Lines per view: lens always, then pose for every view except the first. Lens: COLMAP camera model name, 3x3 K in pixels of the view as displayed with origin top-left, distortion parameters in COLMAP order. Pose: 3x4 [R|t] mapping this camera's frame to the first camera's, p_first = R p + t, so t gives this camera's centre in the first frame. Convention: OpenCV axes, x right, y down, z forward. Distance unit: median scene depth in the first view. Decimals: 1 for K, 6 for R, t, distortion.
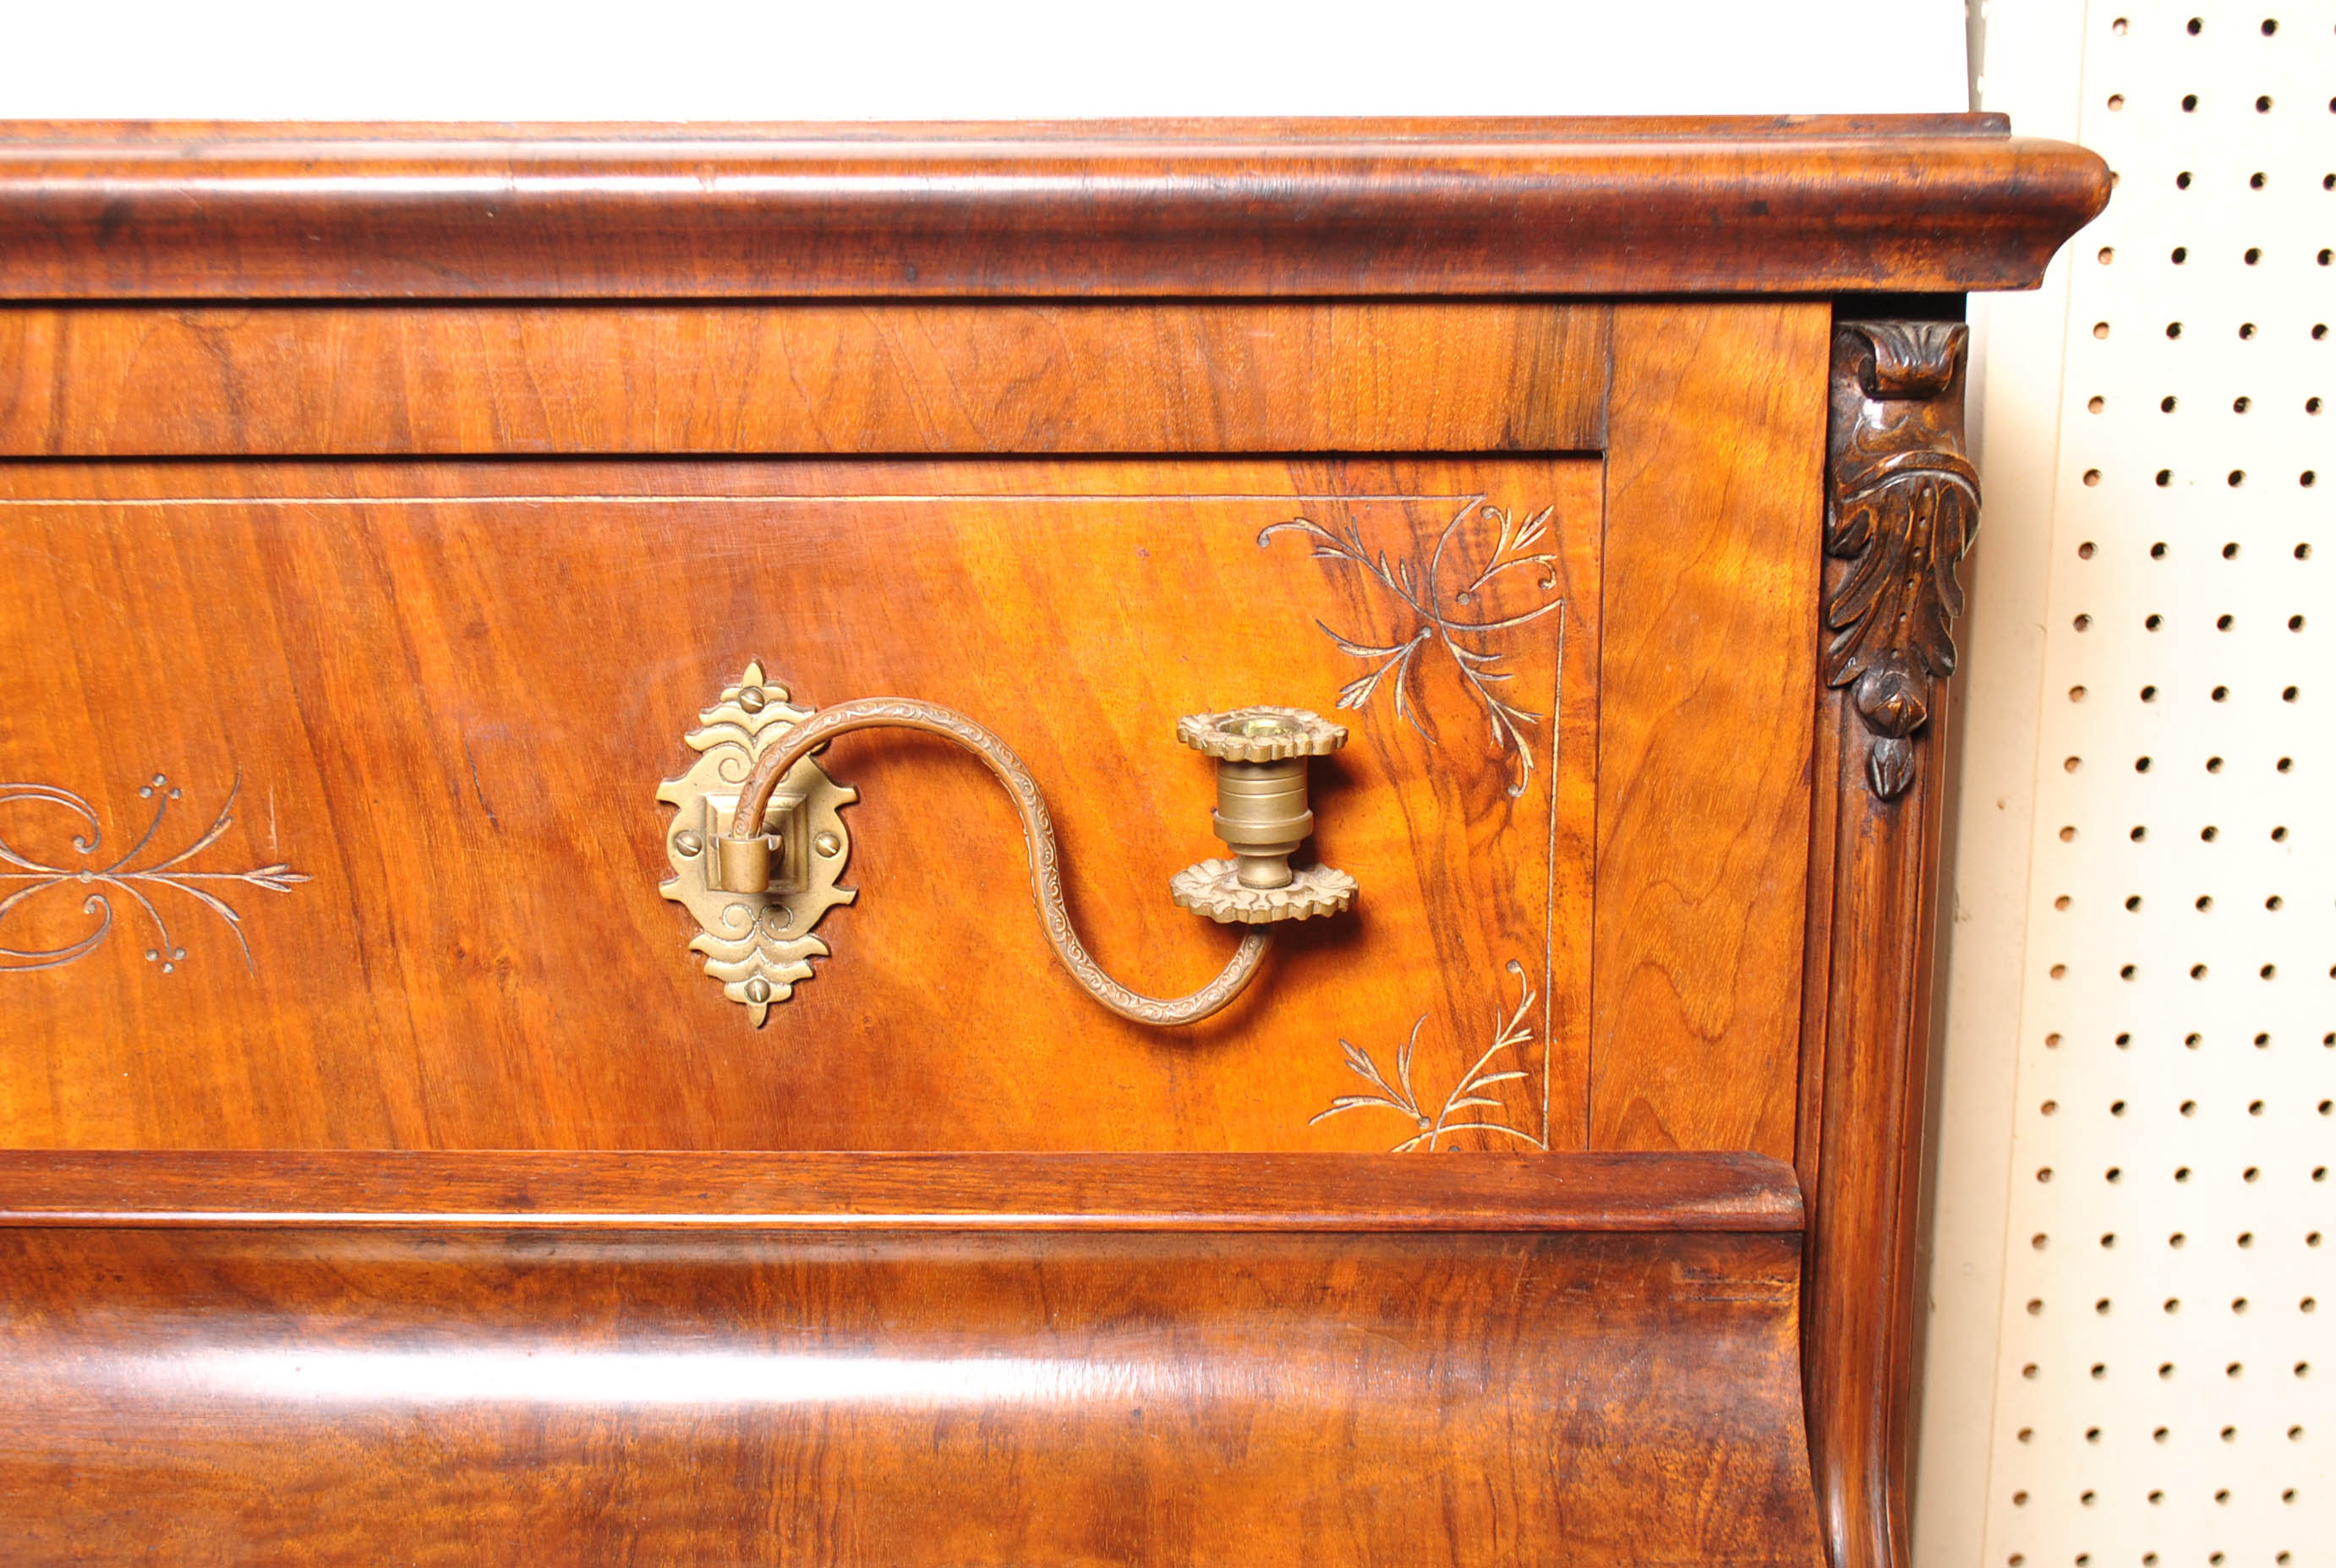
lens RADIAL K [[3129.2, 0, 1167.7], [0, 3129.2, 761.8], [0, 0, 1]] dist [-0.036809, 0.002446]
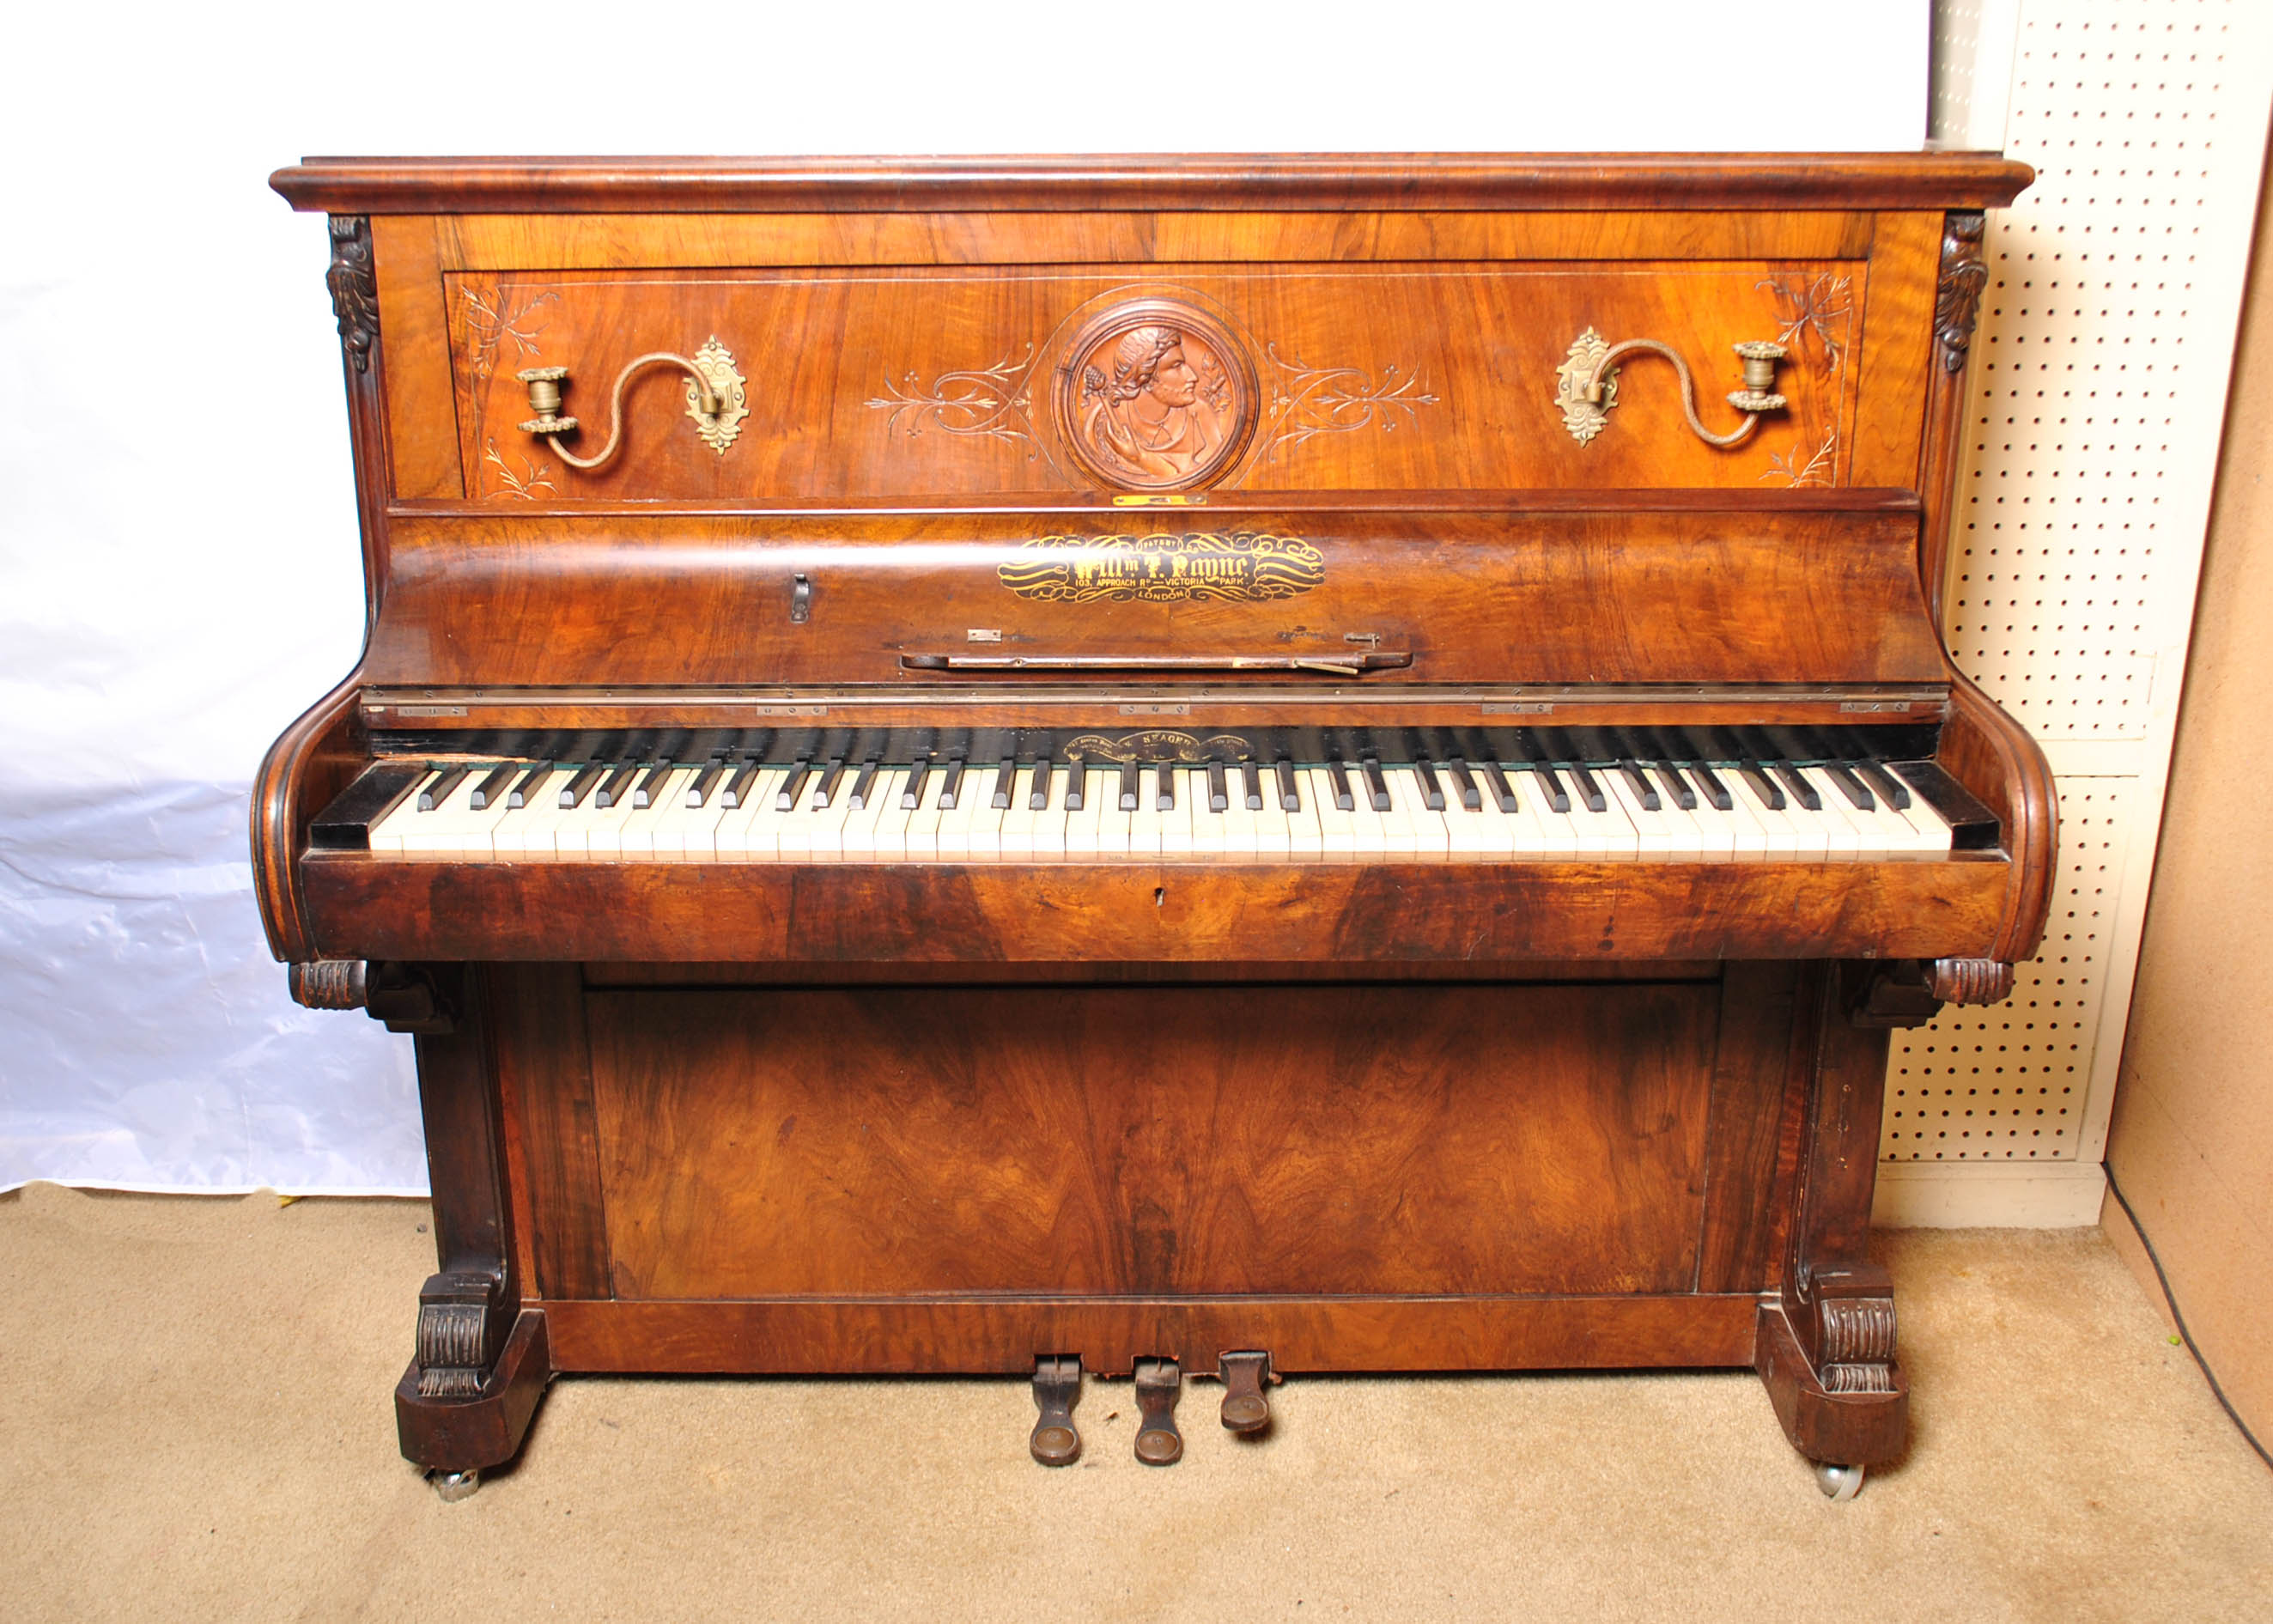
lens RADIAL K [[2353.2, 0, 1136.5], [0, 2353.2, 812.0], [0, 0, 1]] dist [-0.069384, -0.017018]
pose [[0.999936, -0.007051, -0.008839, -0.570931], [0.008489, 0.984538, 0.174964, 0.031928], [0.007469, -0.175028, 0.984535, -1.379990]]
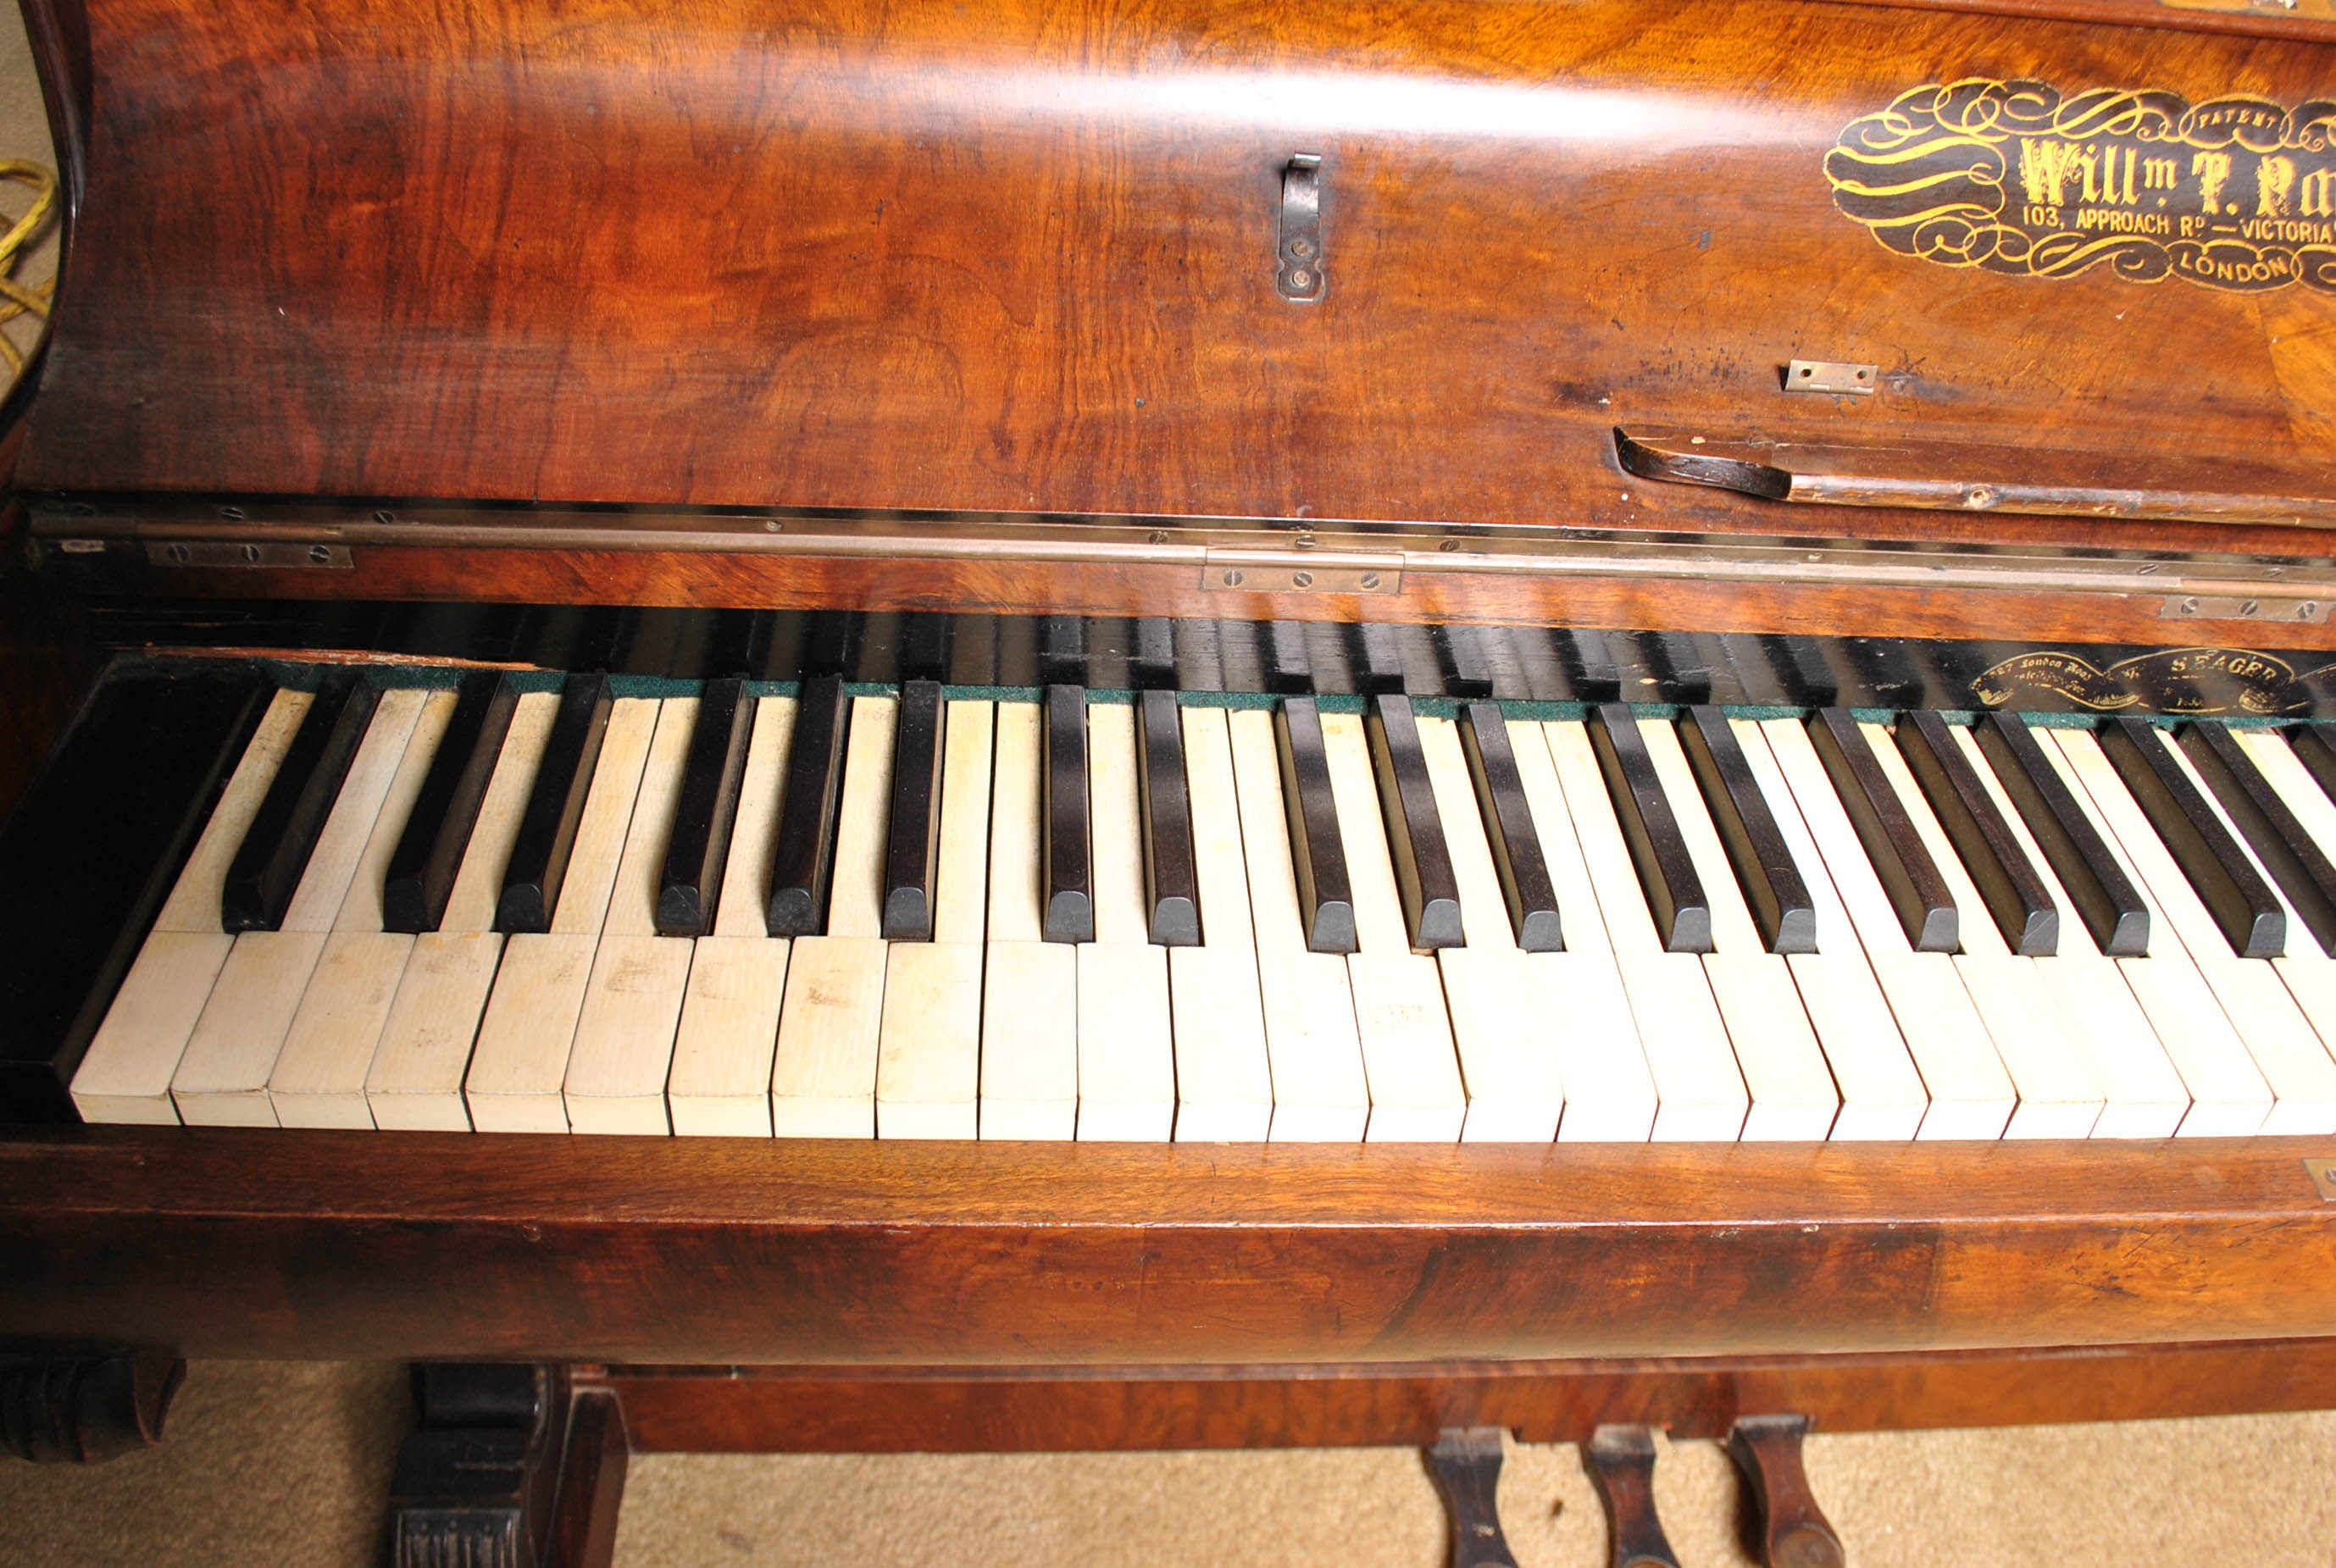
lens RADIAL K [[1914.9, 0, 1168.1], [0, 1914.9, 772.8], [0, 0, 1]] dist [-0.084851, 0.015201]
pose [[0.996797, 0.013692, 0.078794, -1.025312], [-0.052342, 0.856603, 0.513314, 0.054434], [-0.060467, -0.515794, 0.854576, 0.305437]]
